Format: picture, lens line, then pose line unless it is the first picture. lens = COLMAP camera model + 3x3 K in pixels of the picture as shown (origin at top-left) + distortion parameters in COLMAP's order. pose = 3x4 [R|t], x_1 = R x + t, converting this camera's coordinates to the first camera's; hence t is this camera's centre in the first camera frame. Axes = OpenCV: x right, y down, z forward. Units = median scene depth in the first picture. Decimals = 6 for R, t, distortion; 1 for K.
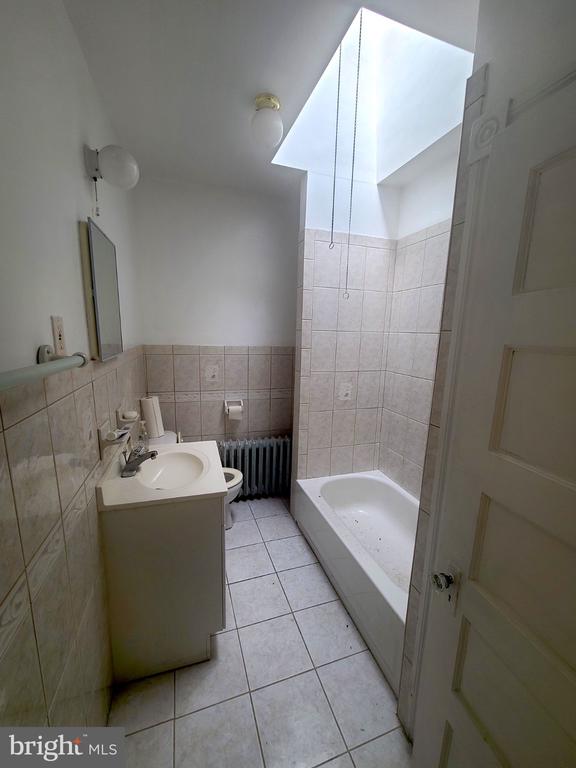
lens RADIAL K [[315.3, 0, 288.8], [0, 315.3, 391.1], [0, 0, 1]] dist [-0.006667, 0.000008]
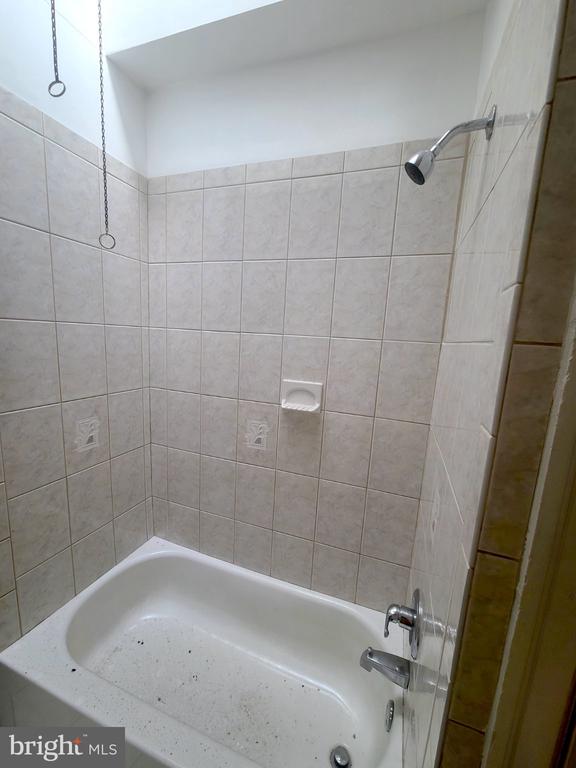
lens RADIAL K [[315.3, 0, 288.8], [0, 315.3, 391.1], [0, 0, 1]] dist [-0.006667, 0.000008]
pose [[0.621277, -0.123106, 0.773860, -0.014312], [0.104880, 0.991760, 0.073569, -0.076947], [-0.776540, 0.035456, 0.629069, 0.395804]]
